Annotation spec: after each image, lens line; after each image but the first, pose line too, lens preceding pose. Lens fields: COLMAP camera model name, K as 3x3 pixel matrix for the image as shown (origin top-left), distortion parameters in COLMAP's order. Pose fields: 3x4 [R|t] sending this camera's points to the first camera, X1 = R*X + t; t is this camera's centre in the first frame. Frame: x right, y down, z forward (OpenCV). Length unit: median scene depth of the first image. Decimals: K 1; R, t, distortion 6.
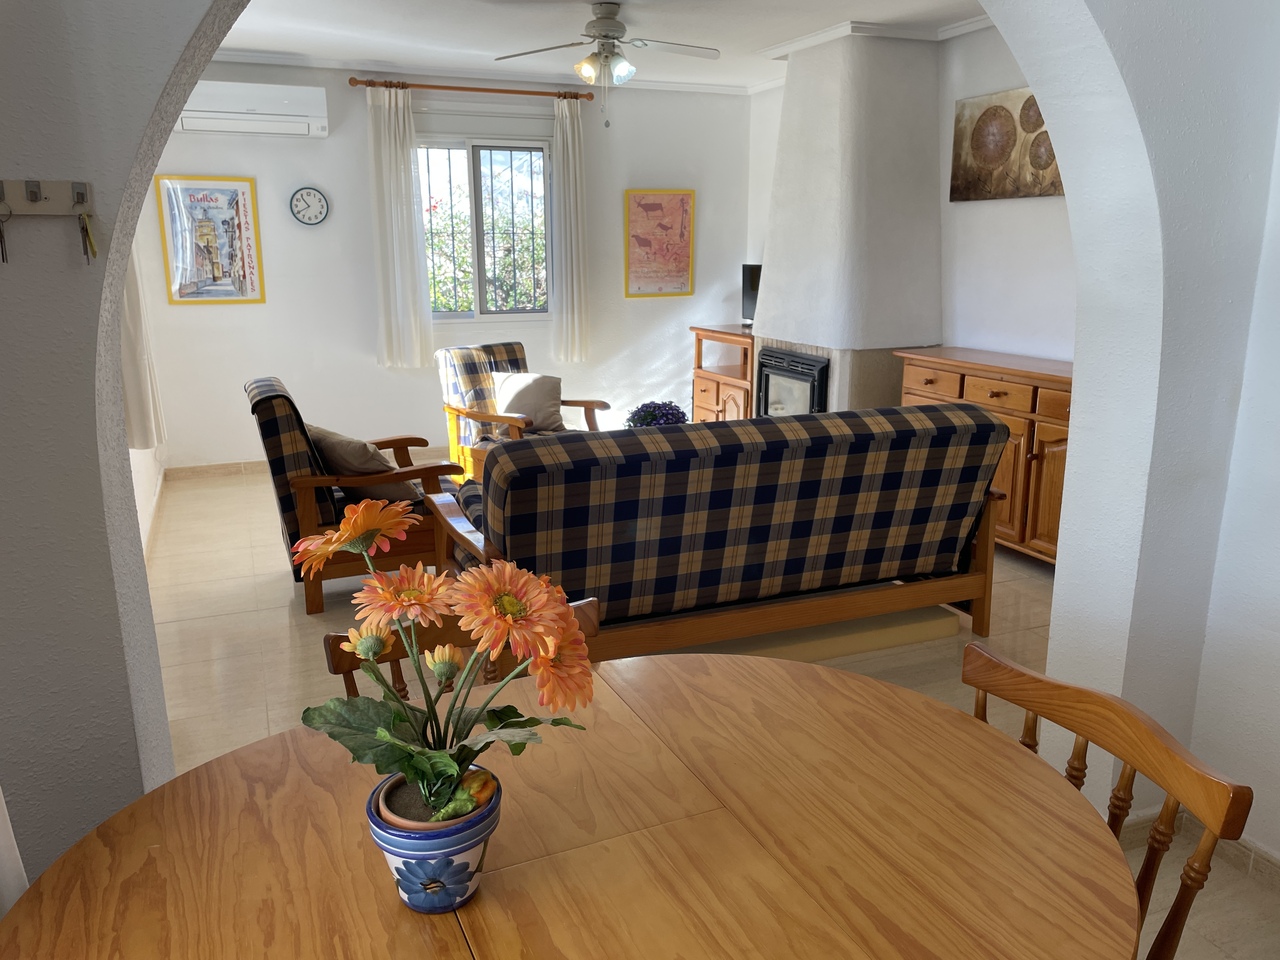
lens RADIAL K [[971.3, 0, 629.5], [0, 971.3, 481.4], [0, 0, 1]] dist [0.105225, -0.147007]
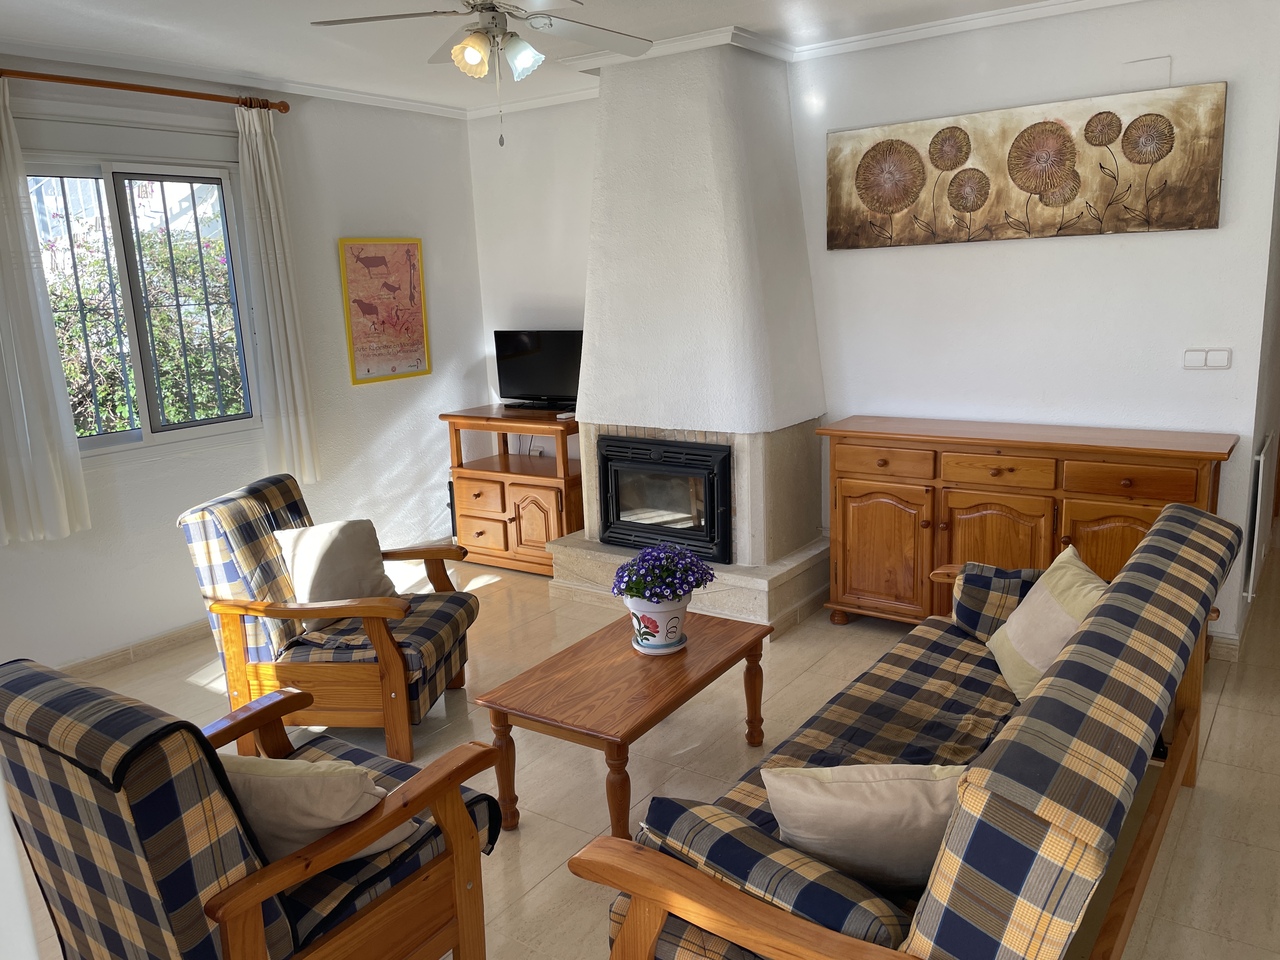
lens RADIAL K [[965.5, 0, 638.2], [0, 965.5, 481.2], [0, 0, 1]] dist [0.103725, -0.131831]
pose [[0.843721, -0.142617, 0.517489, -0.251190], [0.164242, 0.986412, 0.004066, -0.103565], [-0.511037, 0.081563, 0.855680, 0.335032]]
